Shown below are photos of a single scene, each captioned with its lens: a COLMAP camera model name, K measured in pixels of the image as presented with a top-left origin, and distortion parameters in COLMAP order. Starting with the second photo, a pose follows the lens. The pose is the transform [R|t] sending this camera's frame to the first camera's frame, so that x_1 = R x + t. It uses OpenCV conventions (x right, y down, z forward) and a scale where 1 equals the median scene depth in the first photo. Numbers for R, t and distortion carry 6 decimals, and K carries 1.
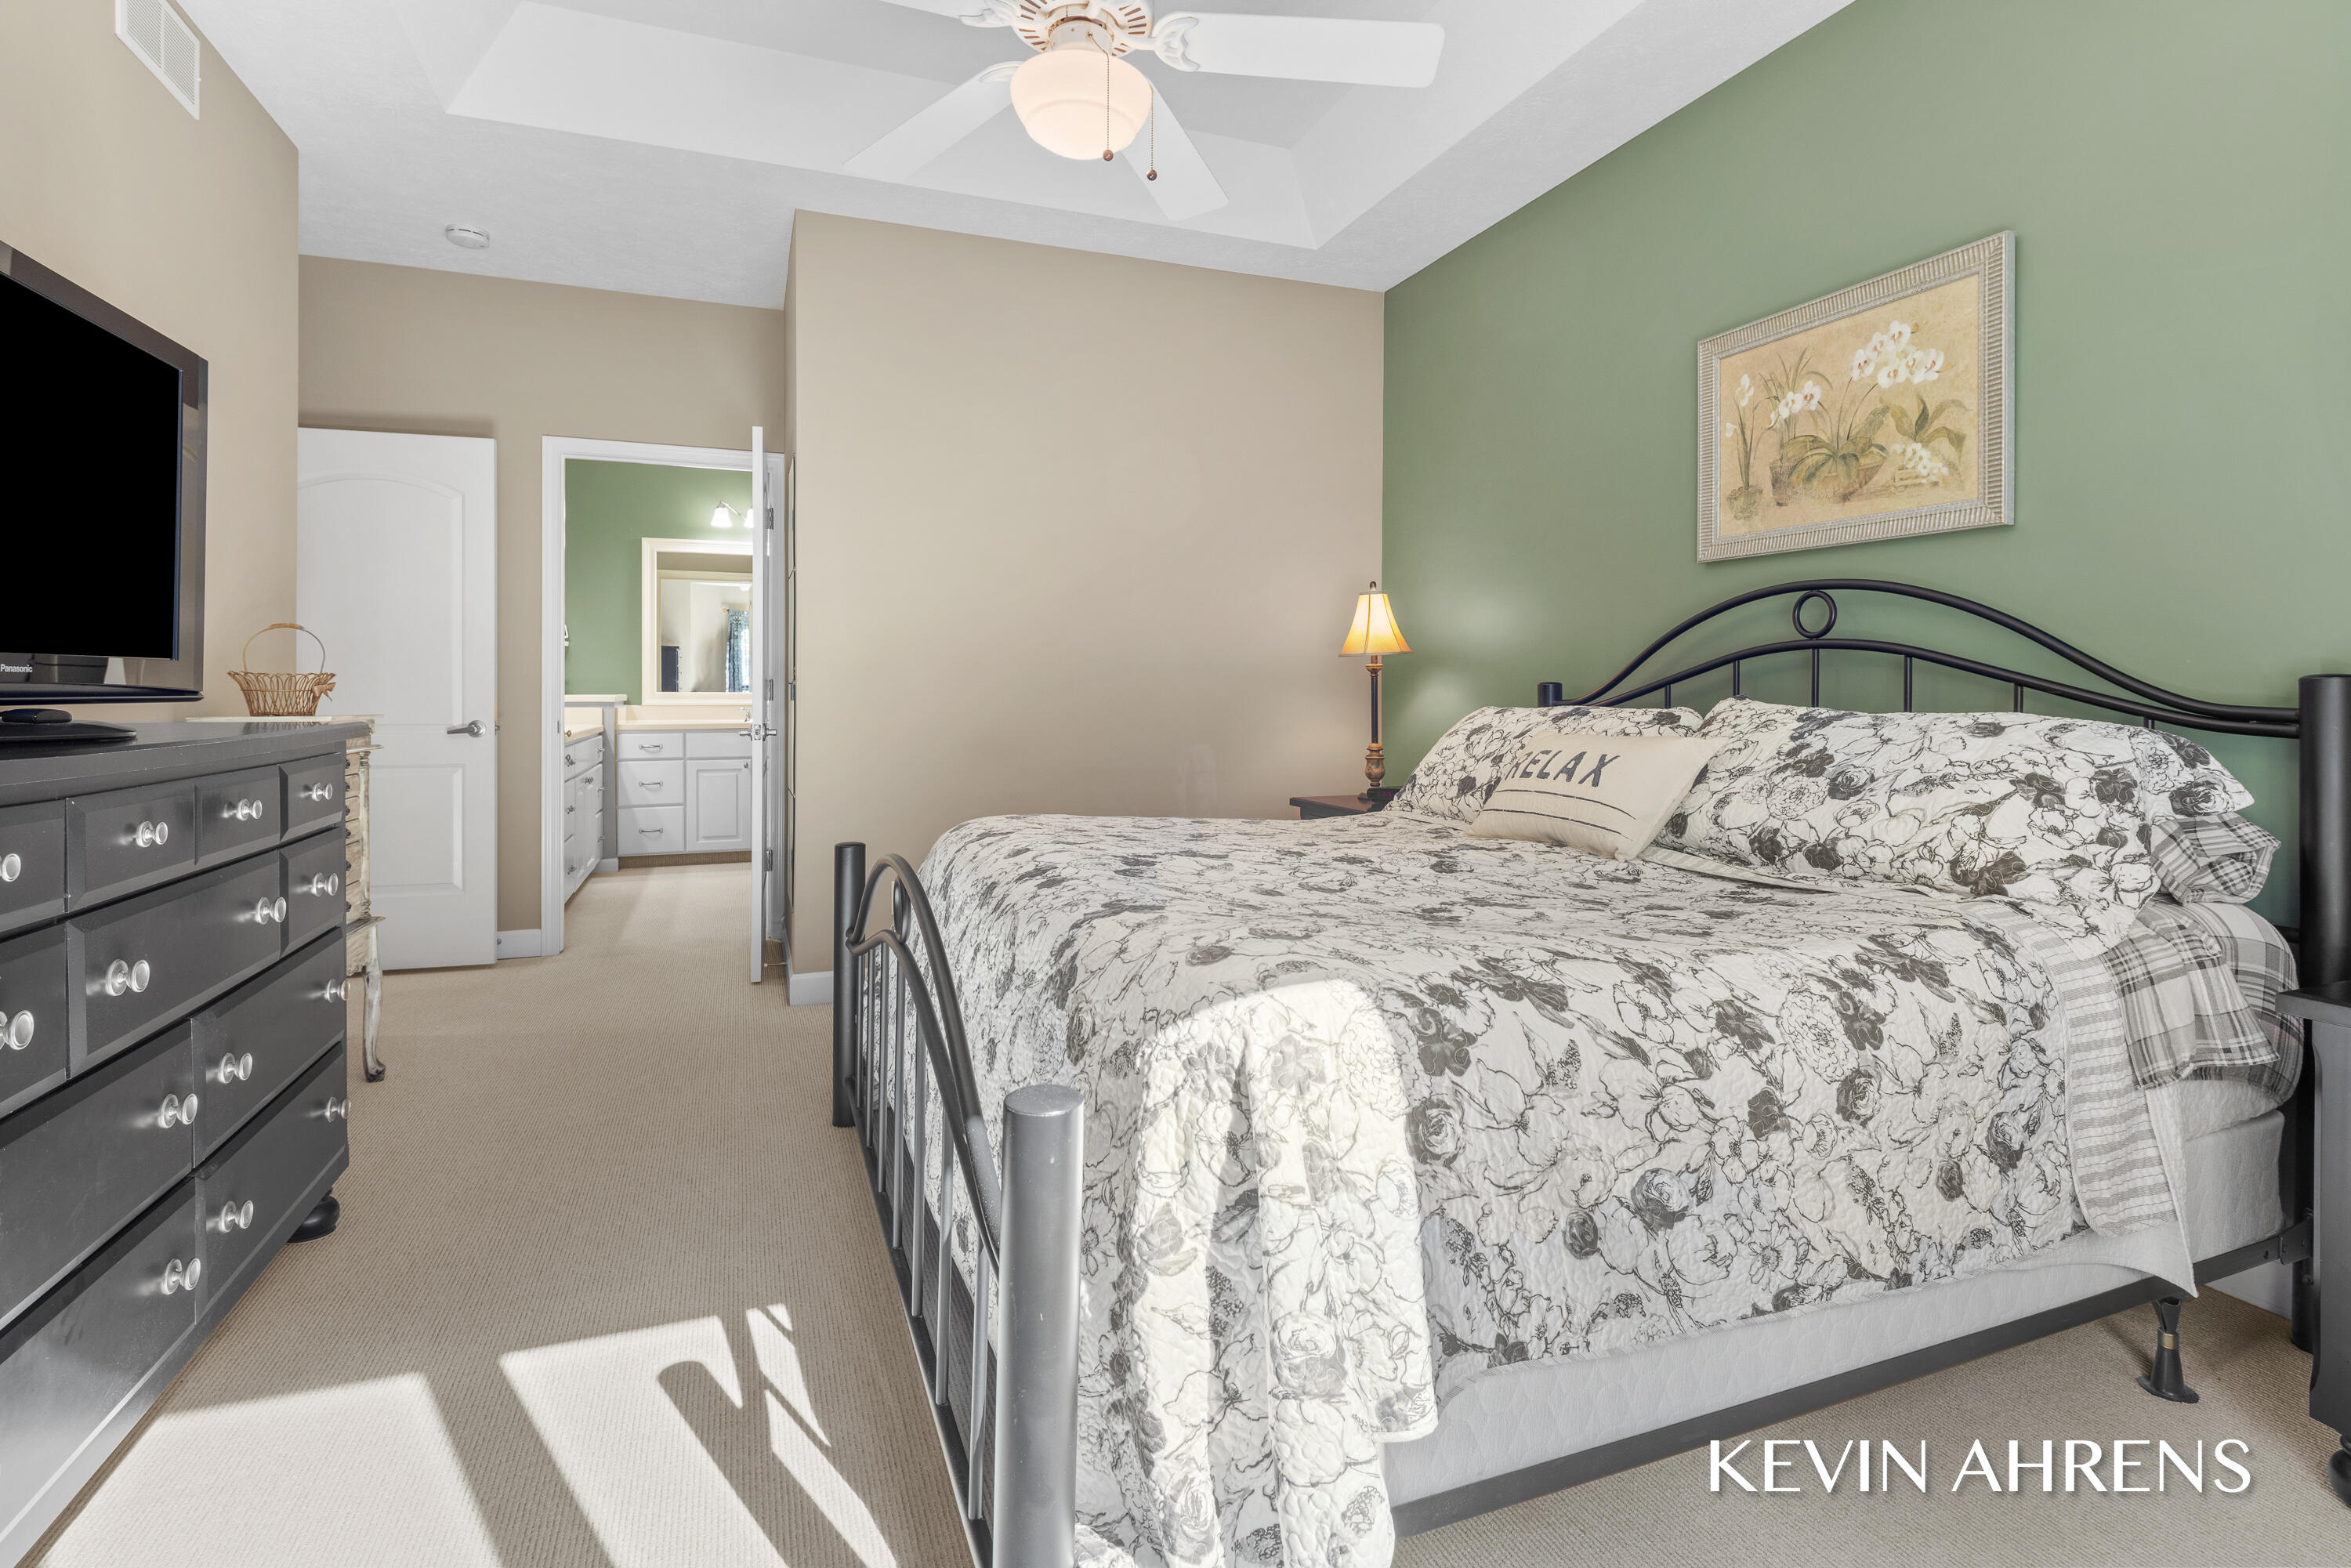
lens RADIAL K [[1109.7, 0, 1194.8], [0, 1109.7, 683.6], [0, 0, 1]] dist [-0.001419, -0.000383]
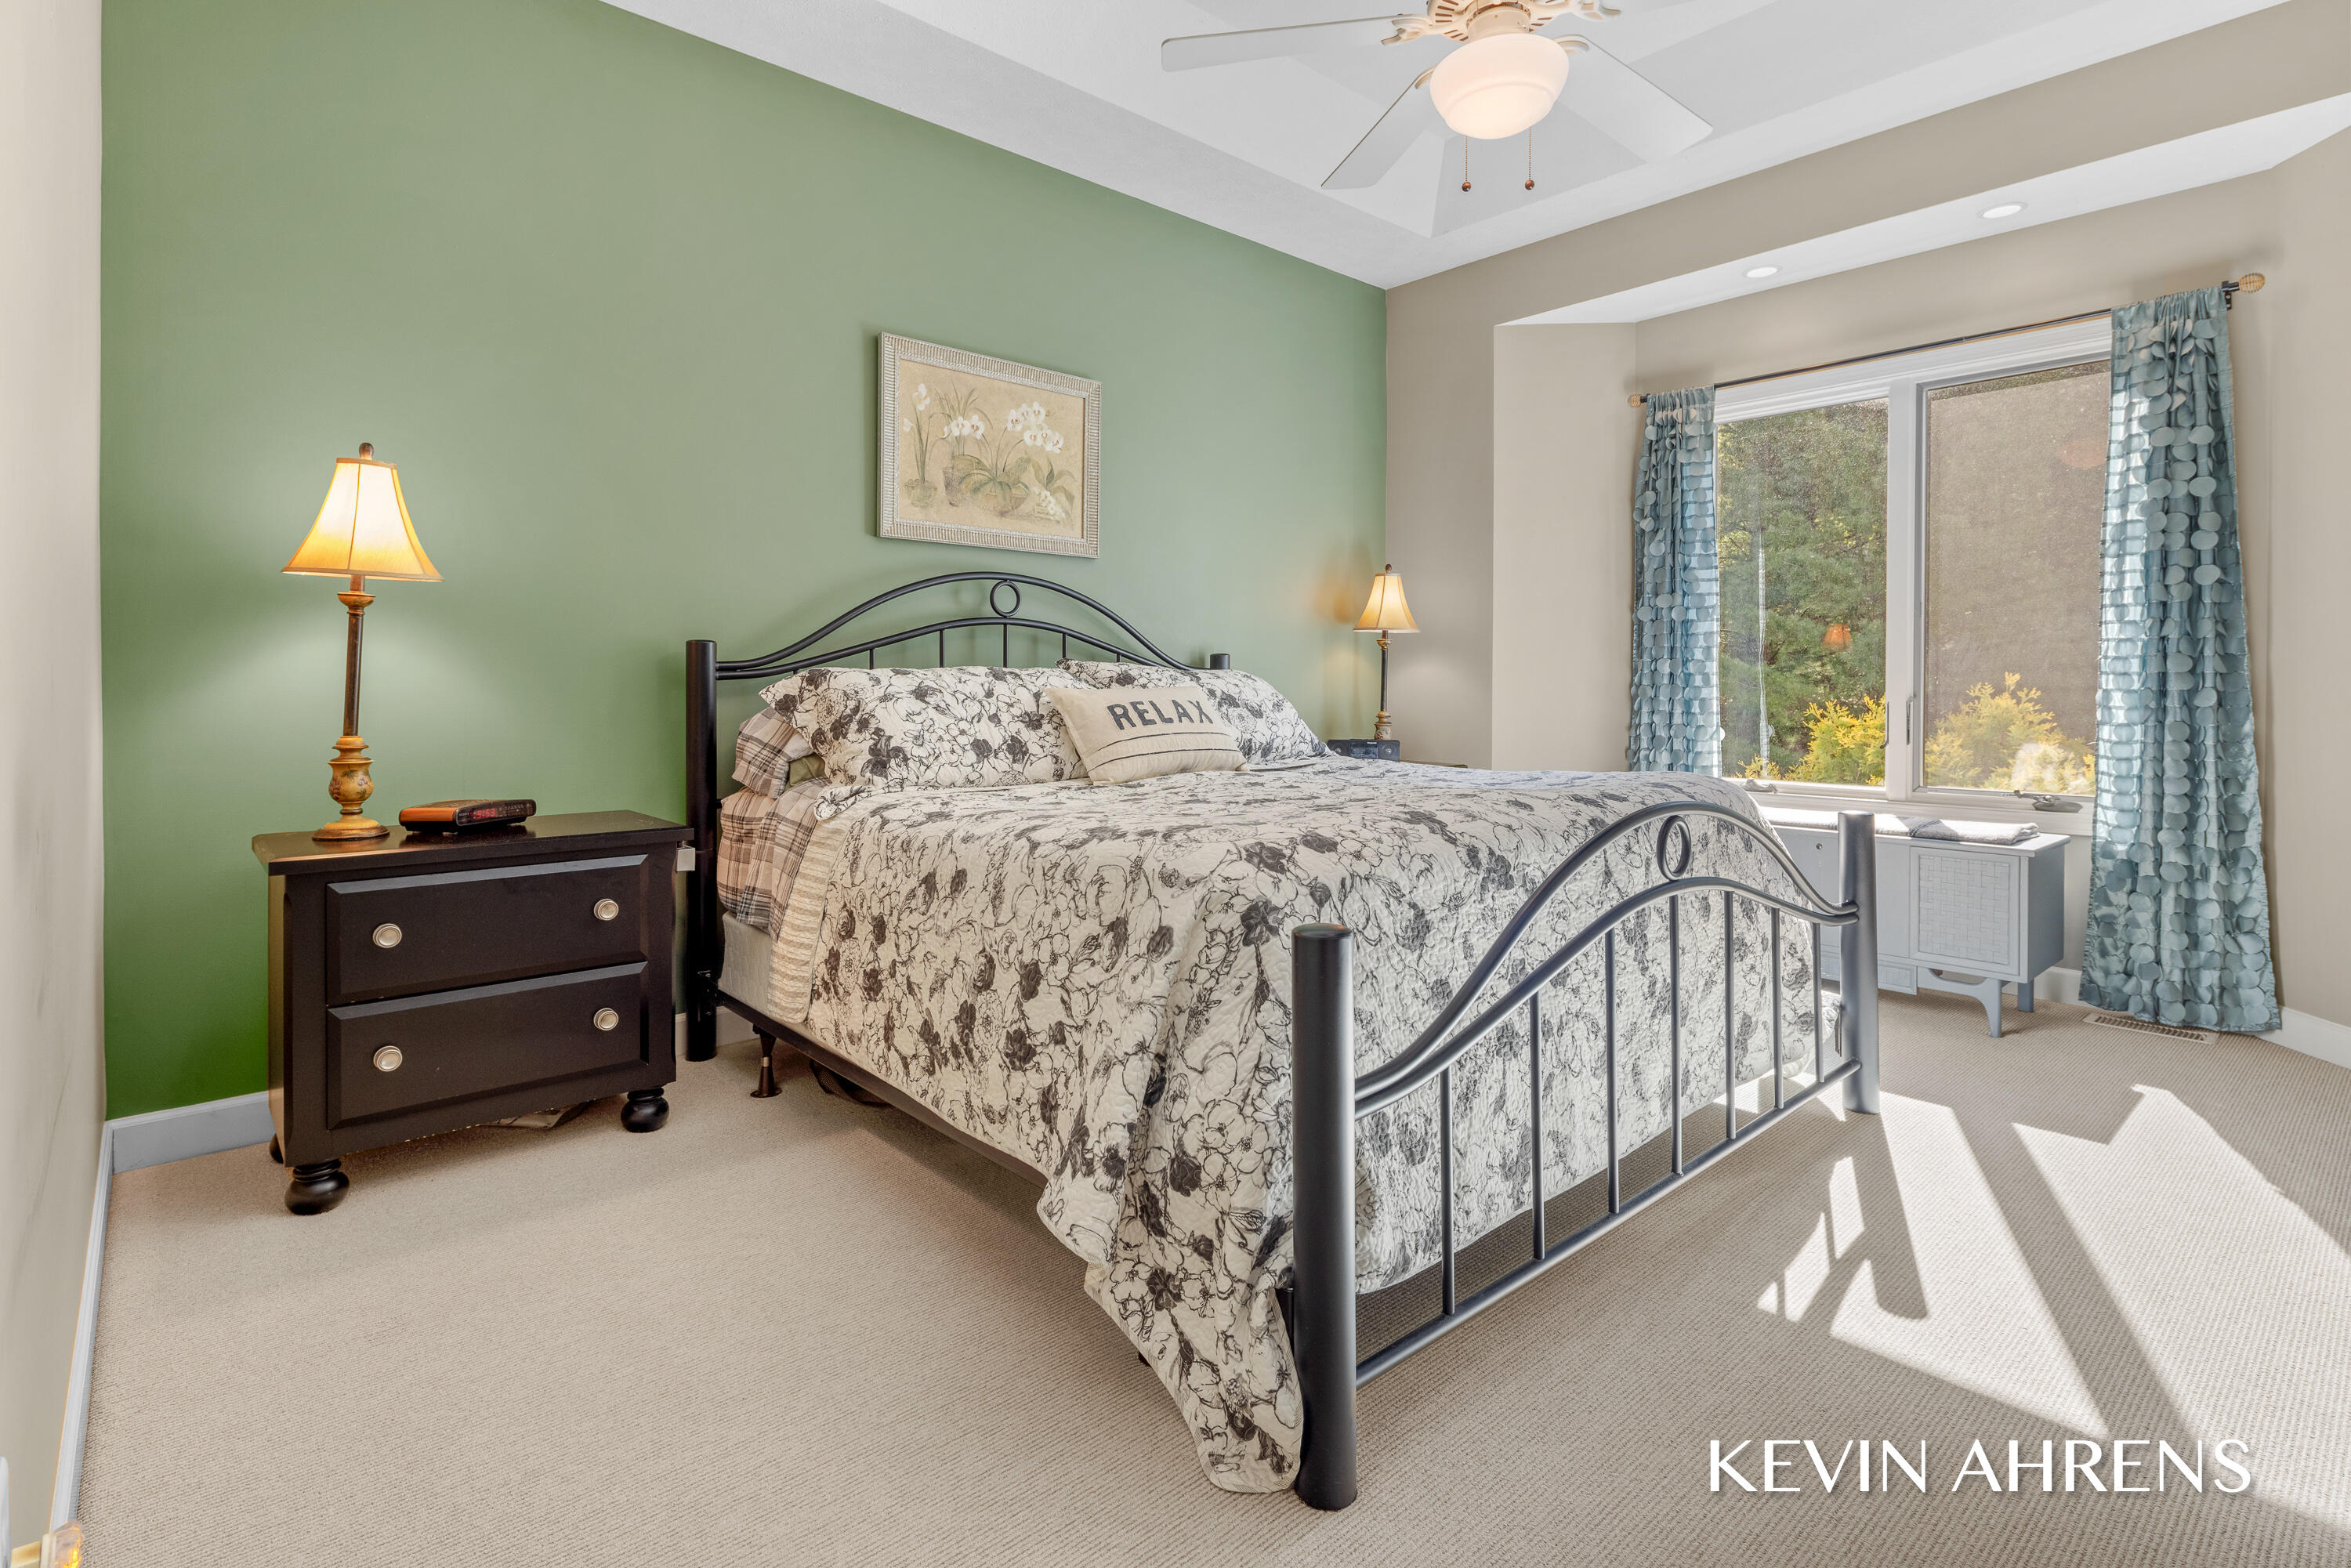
lens RADIAL K [[1135.8, 0, 1180.2], [0, 1135.8, 646.6], [0, 0, 1]] dist [-0.000833, -0.001578]
pose [[-0.332326, 0.029407, 0.942706, -0.794603], [-0.007979, 0.999390, -0.033988, 0.039720], [-0.943131, -0.018817, -0.331888, 1.268127]]
